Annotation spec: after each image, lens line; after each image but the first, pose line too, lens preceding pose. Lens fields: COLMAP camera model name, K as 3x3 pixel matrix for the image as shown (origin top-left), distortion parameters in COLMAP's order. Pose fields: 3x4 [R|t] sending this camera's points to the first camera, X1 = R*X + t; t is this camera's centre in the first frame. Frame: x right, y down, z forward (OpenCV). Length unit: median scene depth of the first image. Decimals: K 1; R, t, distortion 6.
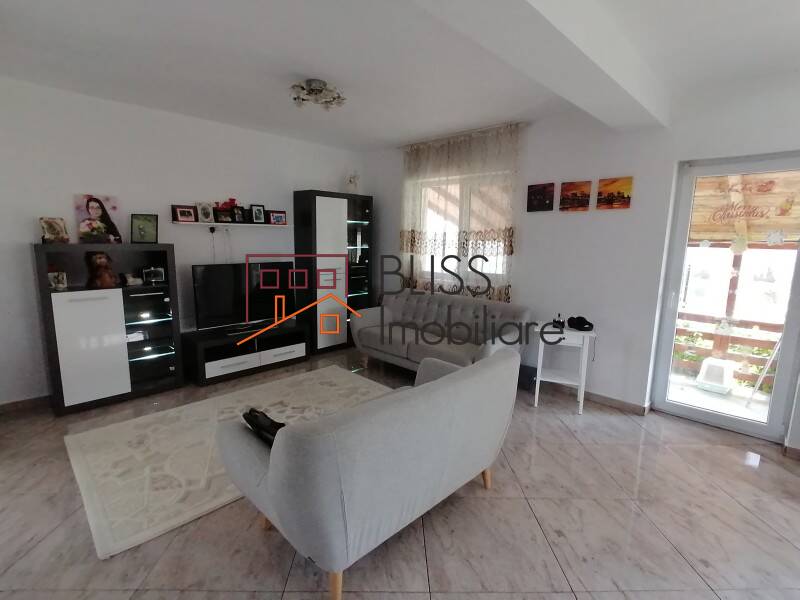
lens RADIAL K [[399.5, 0, 400.0], [0, 399.5, 300.0], [0, 0, 1]] dist [0.004818, 0.000228]
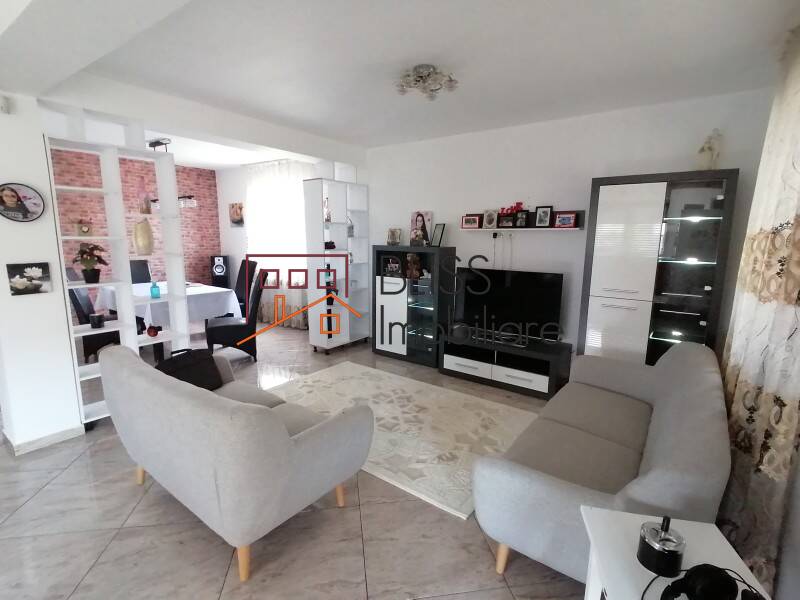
lens RADIAL K [[399.5, 0, 400.0], [0, 399.5, 300.0], [0, 0, 1]] dist [0.004818, 0.000228]
pose [[0.121796, 0.152183, -0.980819, 0.576447], [-0.161501, 0.978046, 0.131698, -0.118441], [0.979328, 0.142363, 0.143699, 0.692784]]
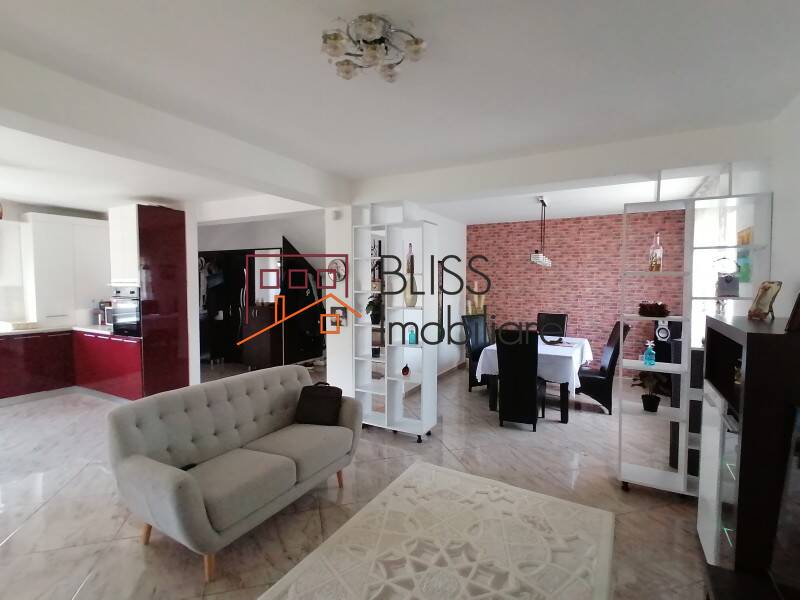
lens RADIAL K [[399.5, 0, 400.0], [0, 399.5, 300.0], [0, 0, 1]] dist [0.004818, 0.000228]
pose [[-0.967603, -0.004605, -0.252434, -0.083292], [-0.055397, 0.979342, 0.194476, -0.228788], [0.246323, 0.202160, -0.947869, 1.242200]]
